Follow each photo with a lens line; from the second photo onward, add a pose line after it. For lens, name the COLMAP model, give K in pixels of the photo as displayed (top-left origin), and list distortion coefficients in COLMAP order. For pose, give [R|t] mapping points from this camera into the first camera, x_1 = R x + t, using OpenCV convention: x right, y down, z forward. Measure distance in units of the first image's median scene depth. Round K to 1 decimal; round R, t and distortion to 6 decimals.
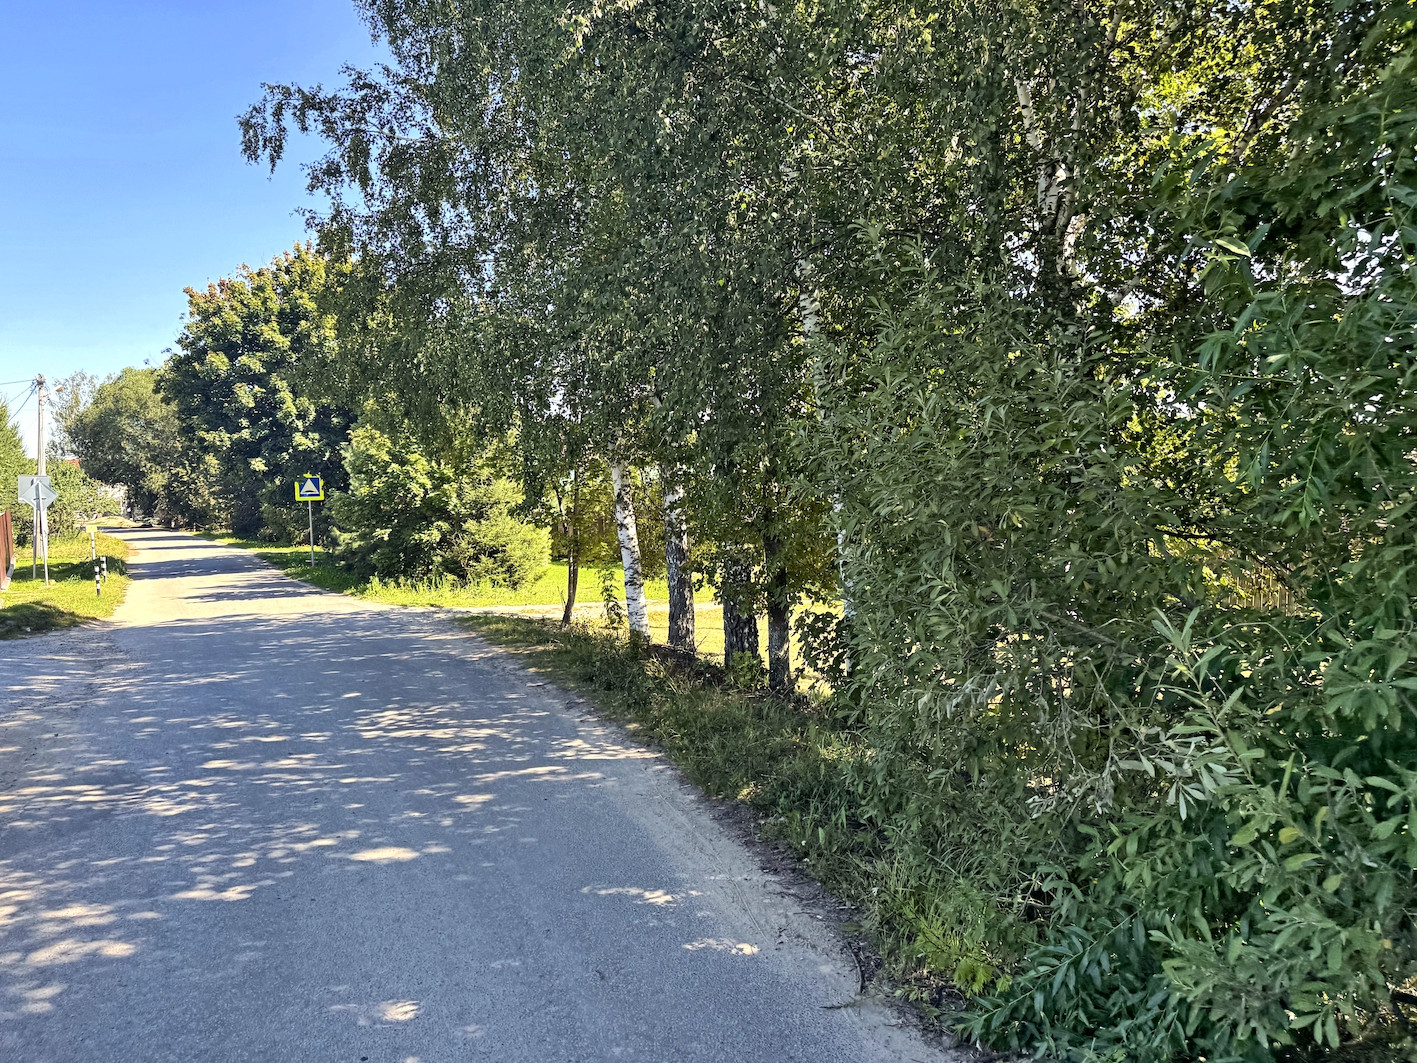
lens RADIAL K [[956.2, 0, 710.2], [0, 956.2, 556.3], [0, 0, 1]] dist [0.033484, -0.072632]
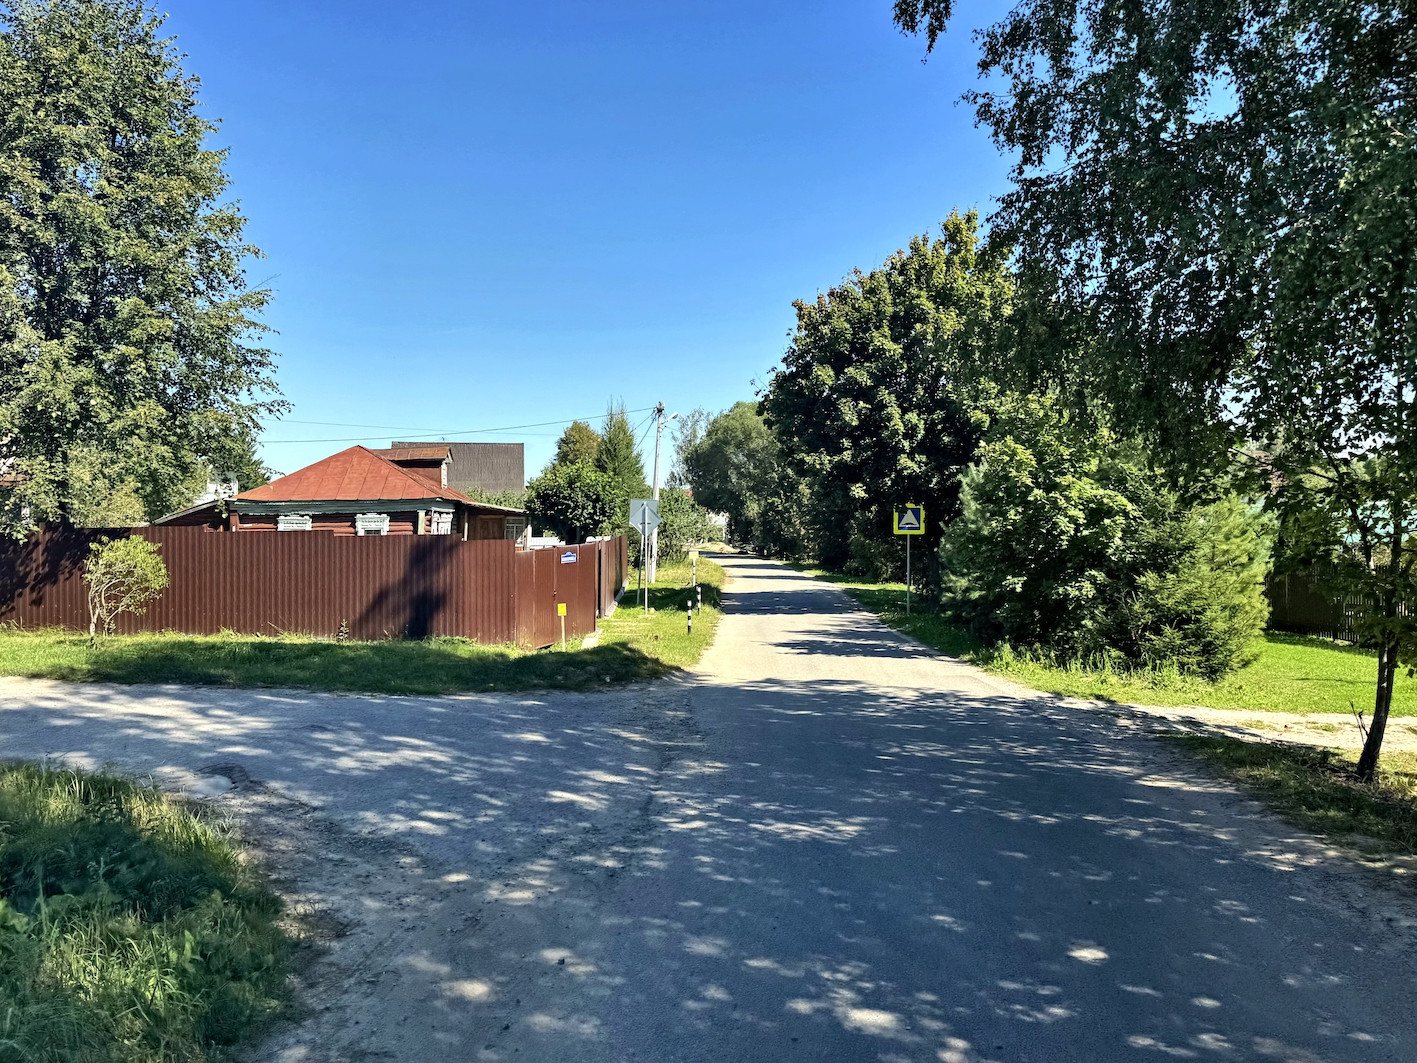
lens RADIAL K [[956.2, 0, 710.2], [0, 956.2, 556.3], [0, 0, 1]] dist [0.033484, -0.072632]
pose [[0.842788, 0.046741, -0.536213, -0.116672], [-0.066695, 0.997613, -0.017868, -0.012425], [0.534098, 0.050822, 0.843894, 0.200901]]
